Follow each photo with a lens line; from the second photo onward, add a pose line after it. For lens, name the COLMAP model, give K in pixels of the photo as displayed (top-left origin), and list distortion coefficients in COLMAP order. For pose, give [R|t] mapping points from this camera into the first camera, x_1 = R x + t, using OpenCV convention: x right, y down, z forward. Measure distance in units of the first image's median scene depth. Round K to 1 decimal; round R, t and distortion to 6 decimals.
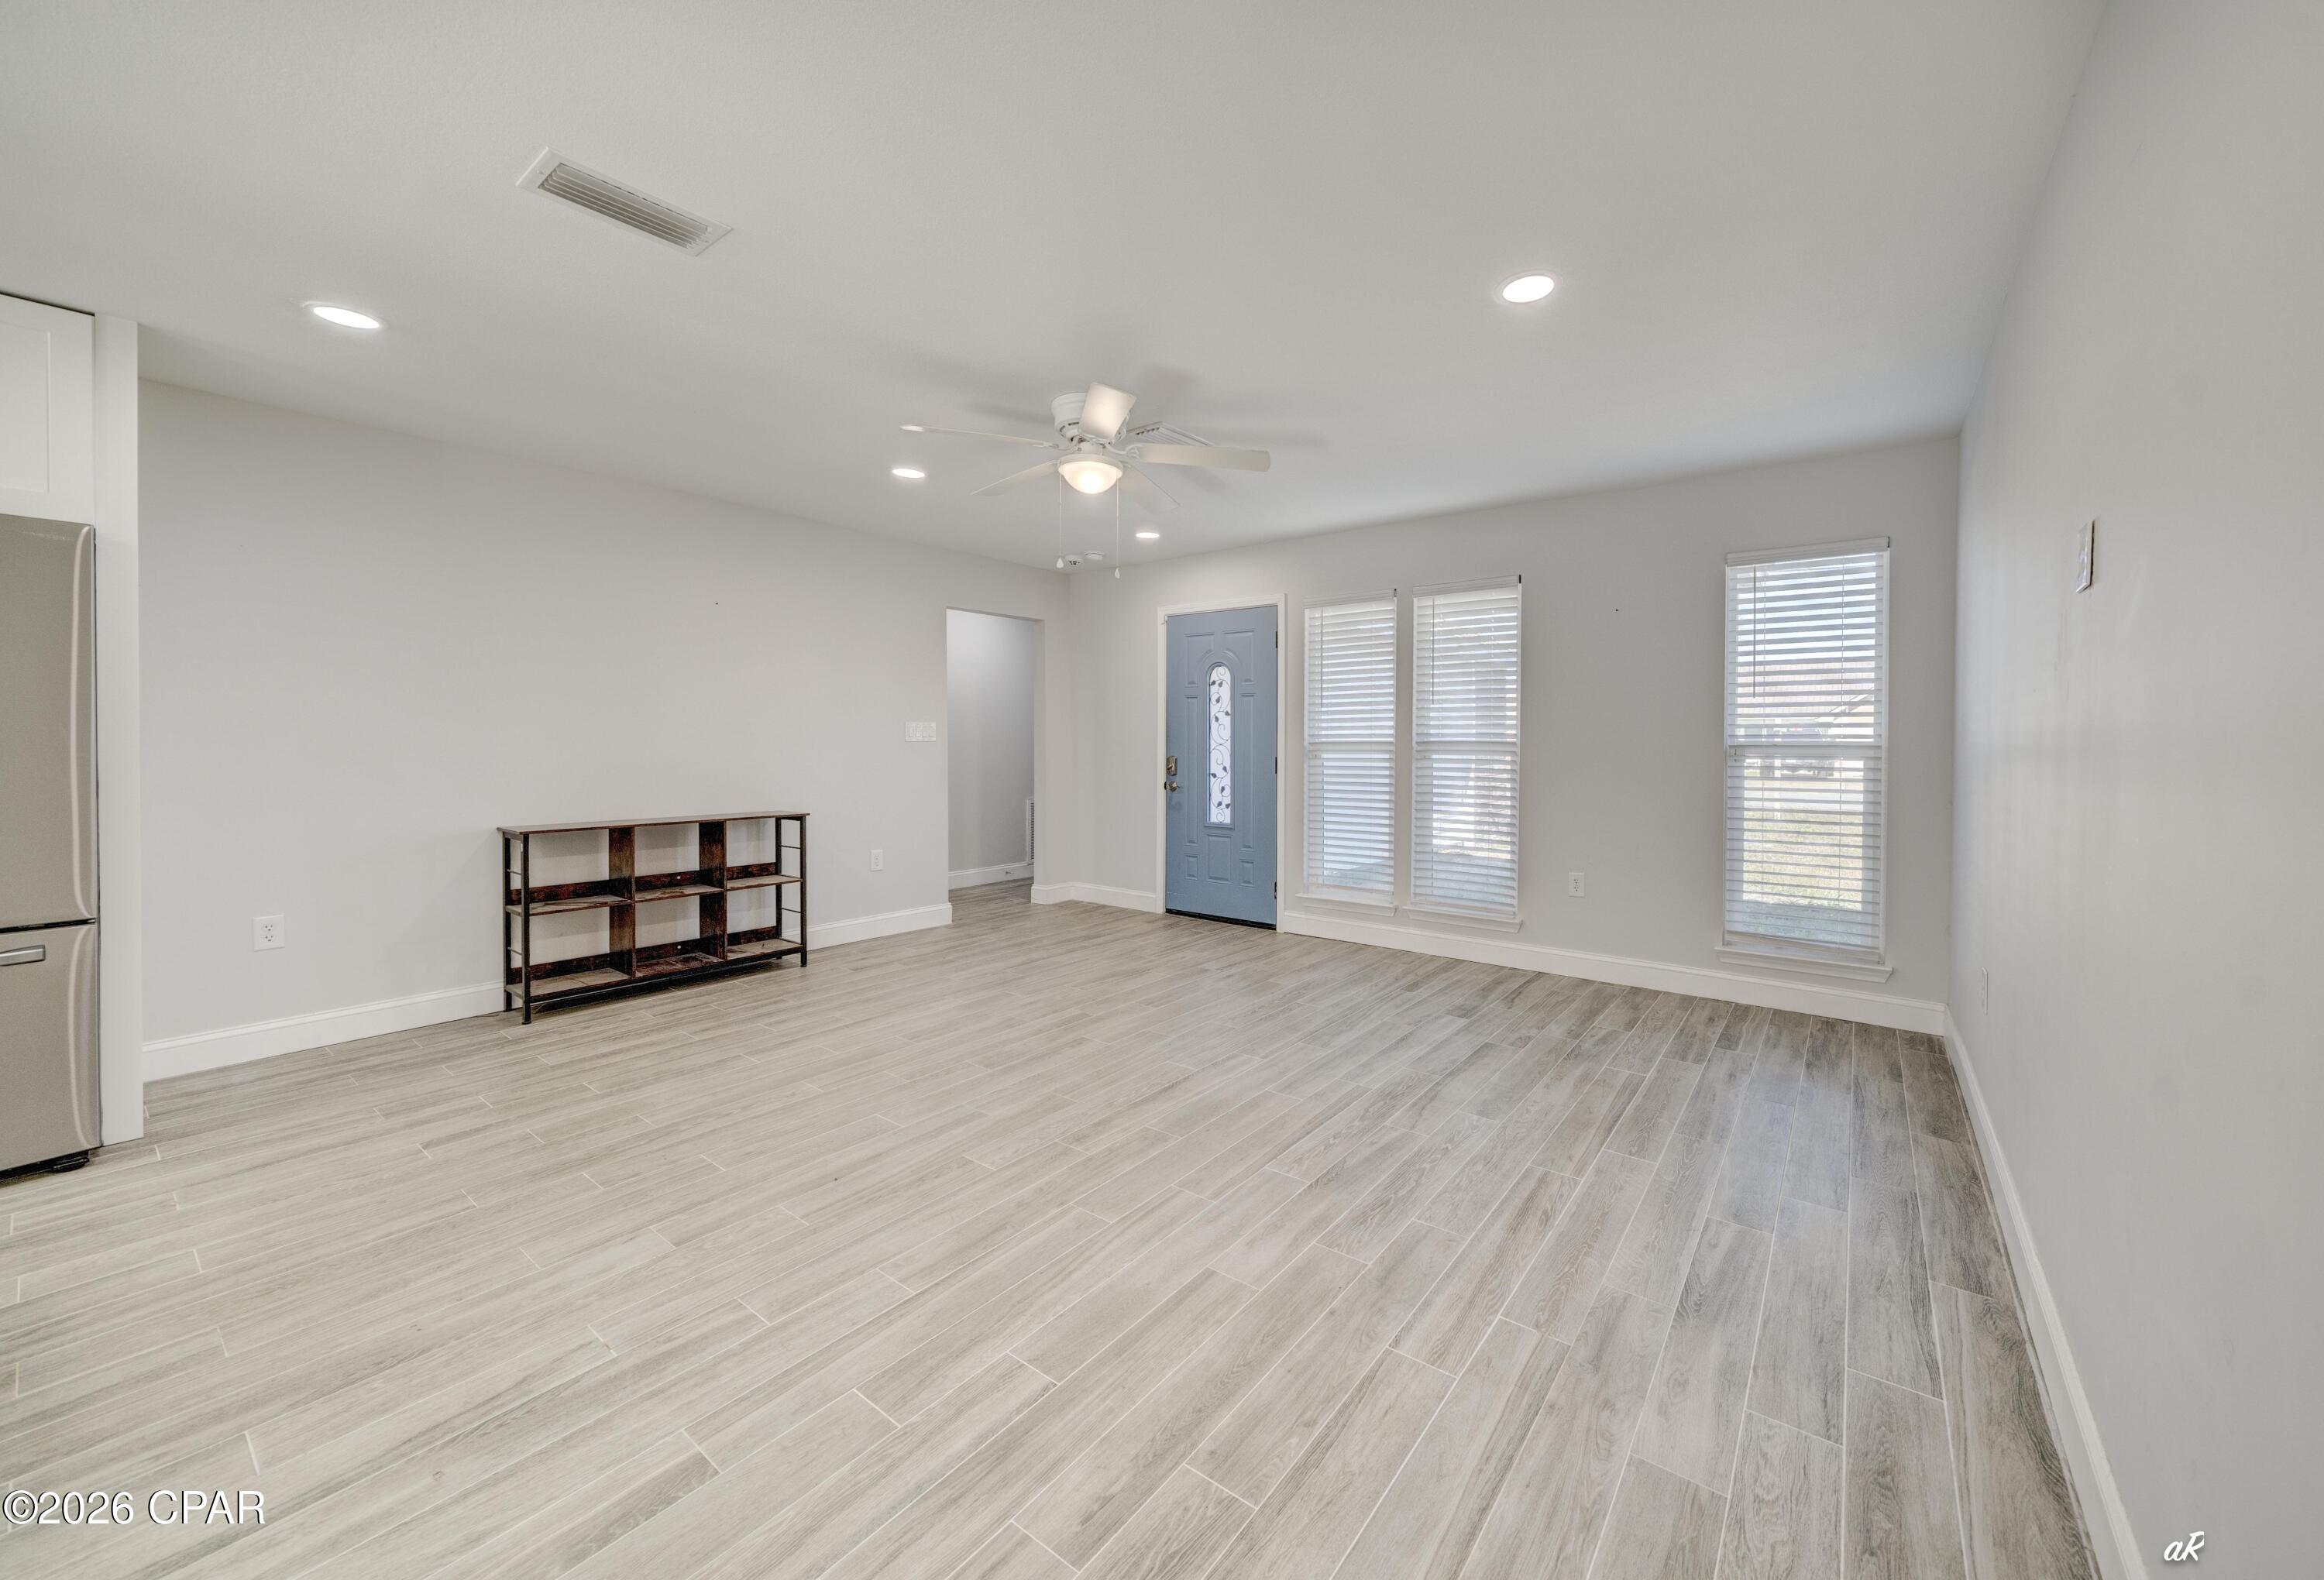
lens RADIAL K [[870.2, 0, 1211.0], [0, 870.2, 741.8], [0, 0, 1]] dist [-0.005939, 0.000336]
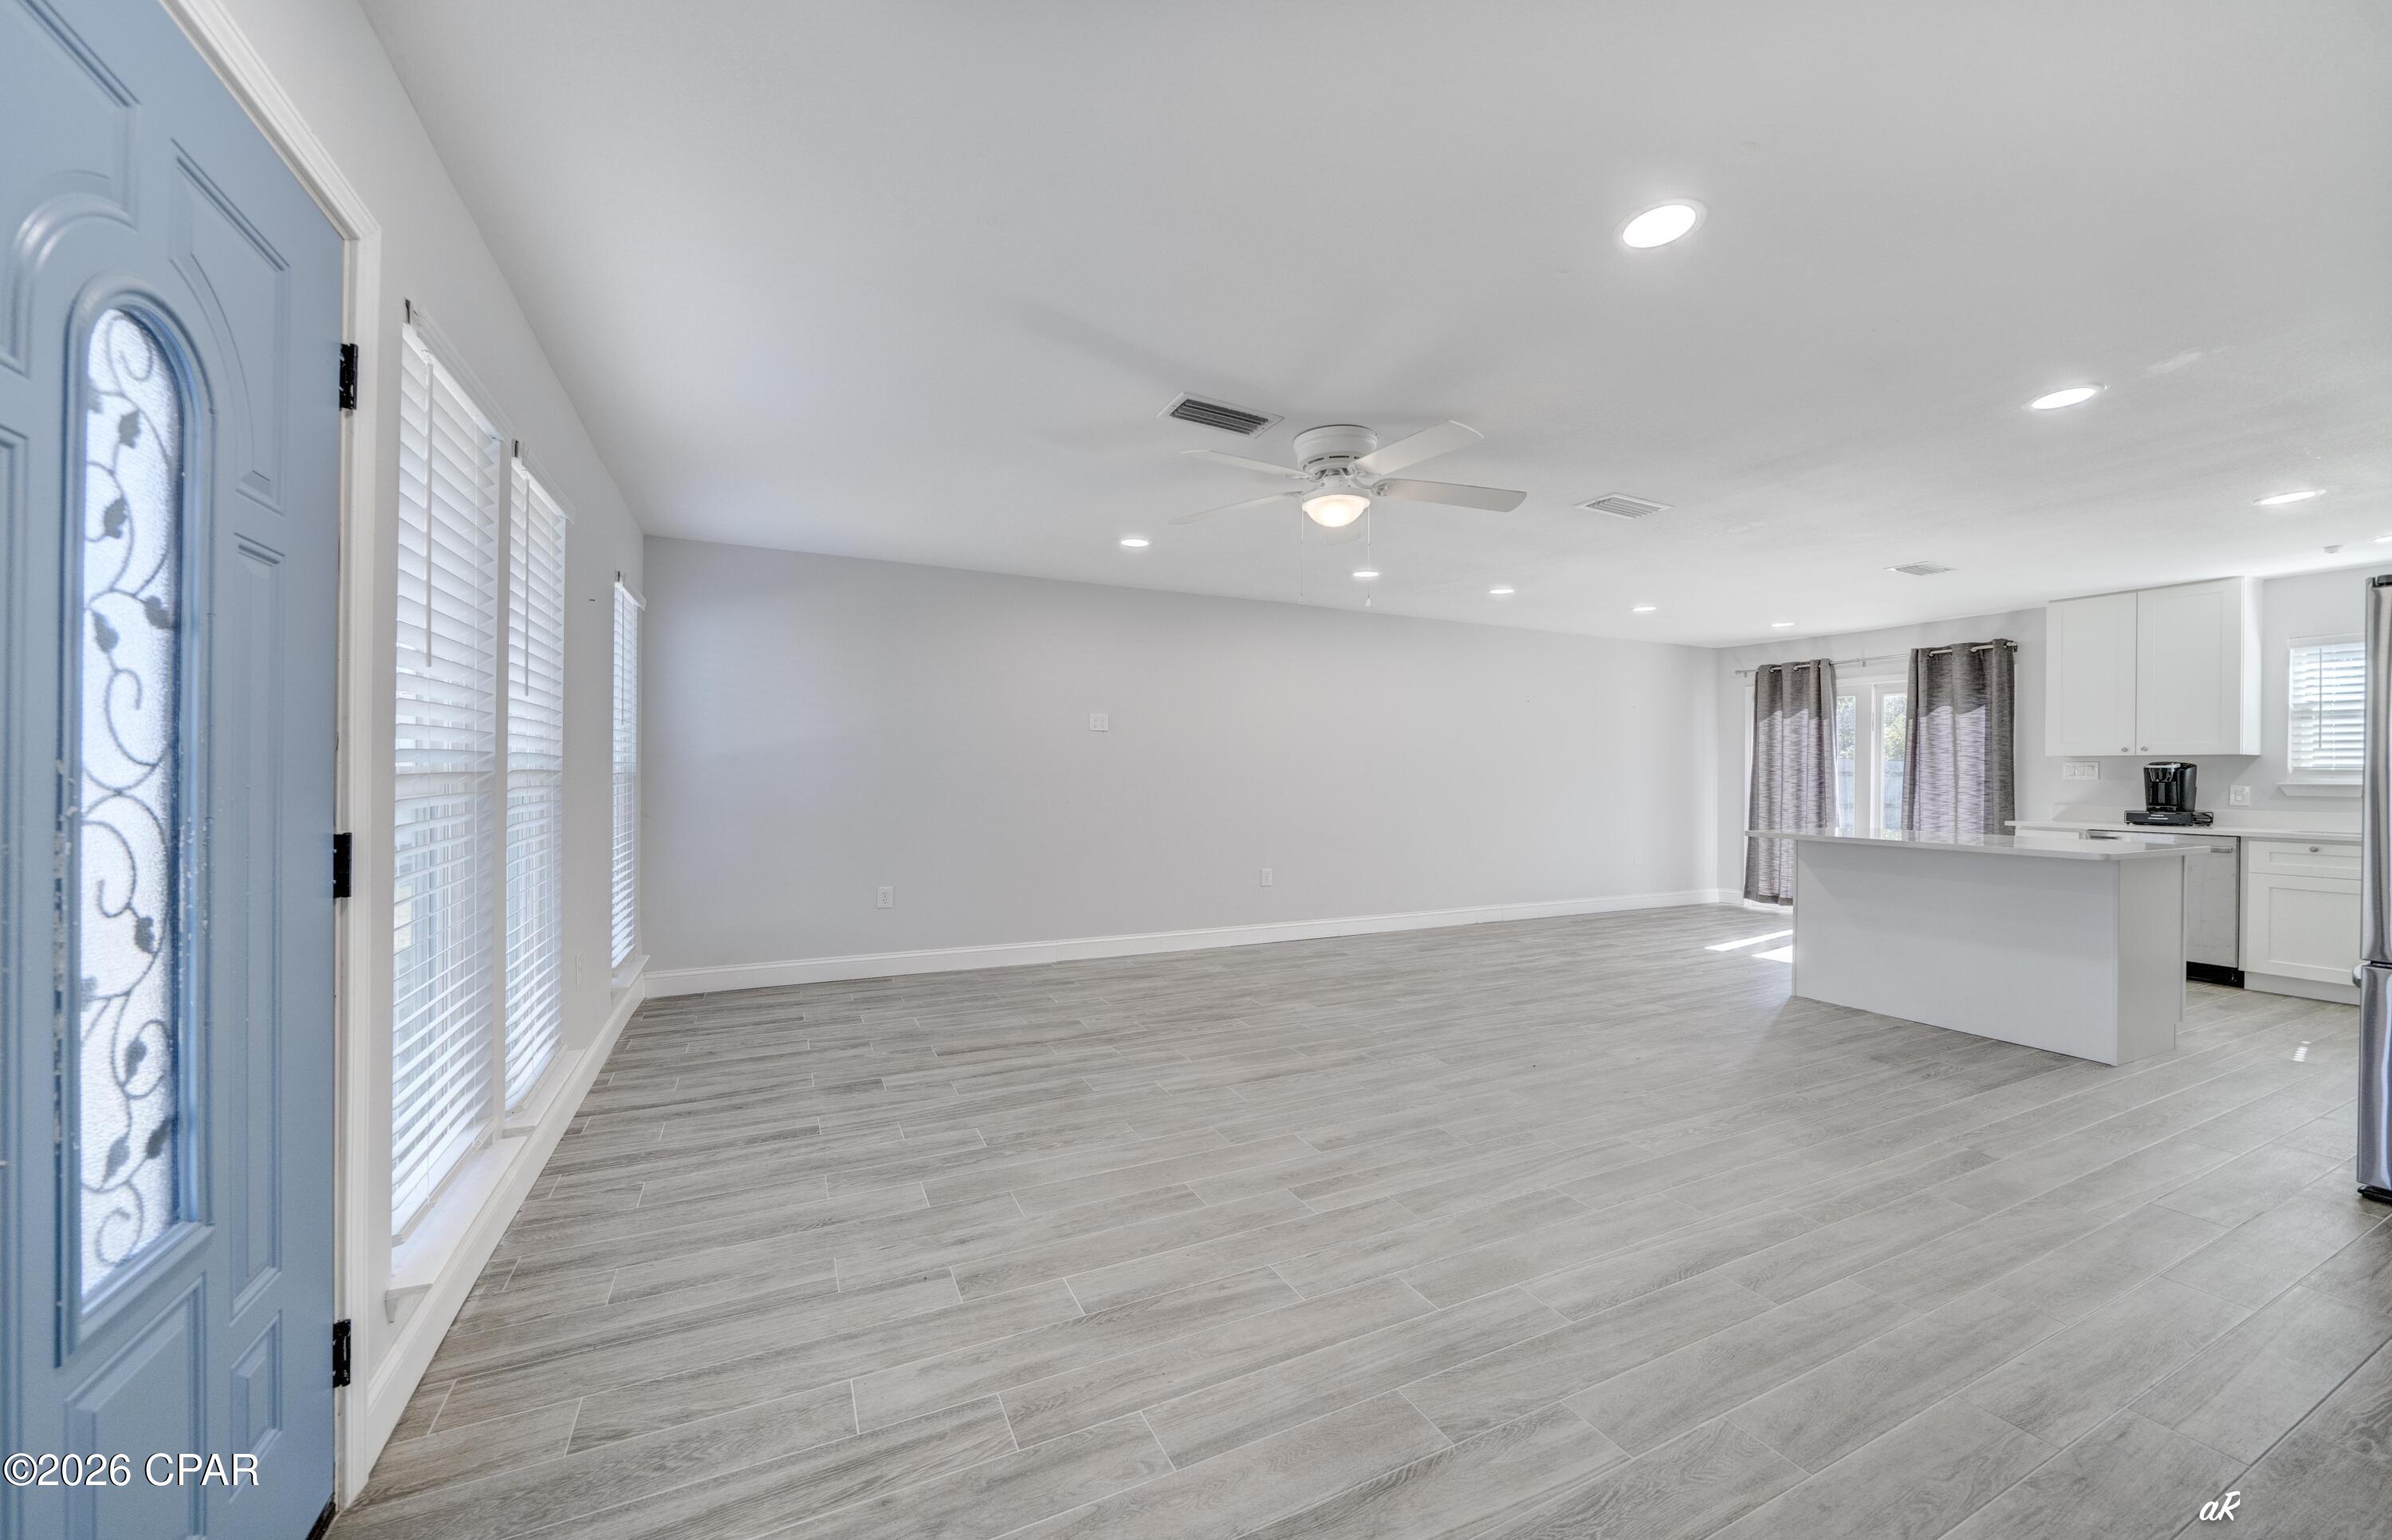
lens RADIAL K [[833.0, 0, 1092.2], [0, 833.0, 774.2], [0, 0, 1]] dist [-0.013616, 0.000211]
pose [[-0.838154, -0.011176, 0.545319, -0.404754], [-0.010931, 0.999933, 0.003693, 0.001873], [-0.545324, -0.002865, -0.838221, 1.866095]]
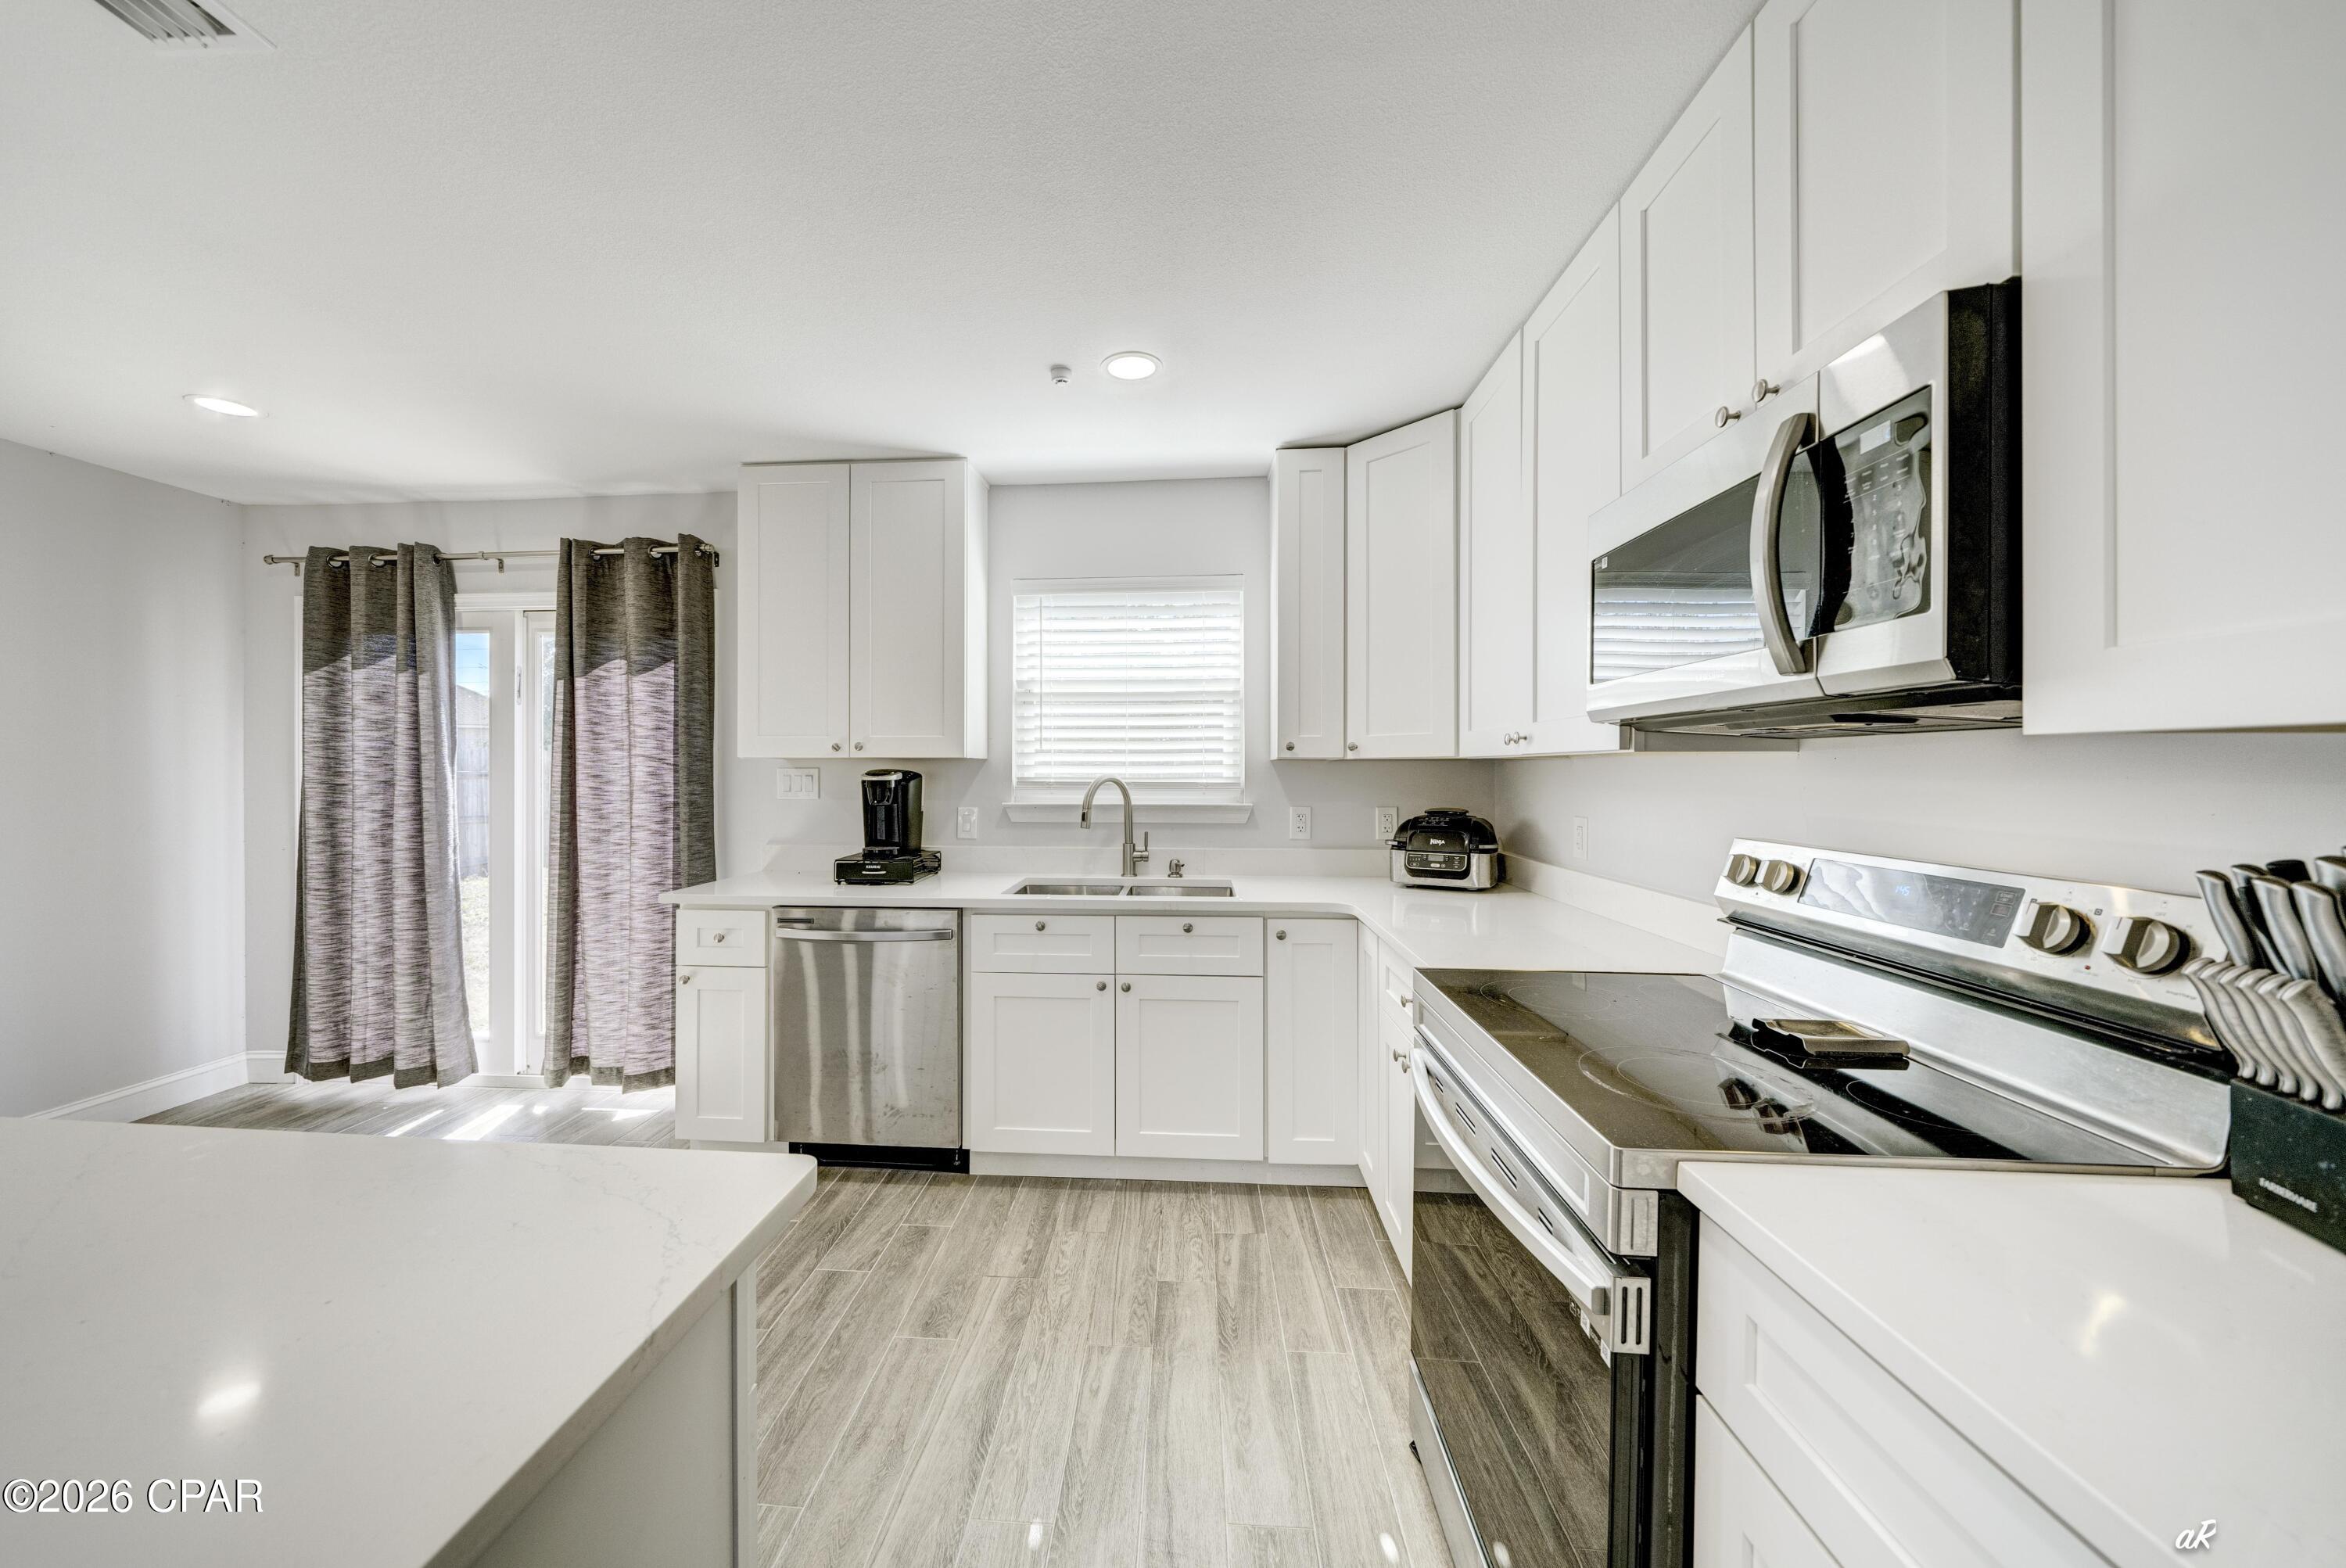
lens RADIAL K [[836.7, 0, 1147.9], [0, 836.7, 773.3], [0, 0, 1]] dist [-0.009081, -0.000126]
pose [[-0.849908, 0.000111, -0.526932, -1.002410], [-0.002589, 0.999987, 0.004387, -0.036798], [0.526925, 0.005093, -0.849896, 0.459301]]
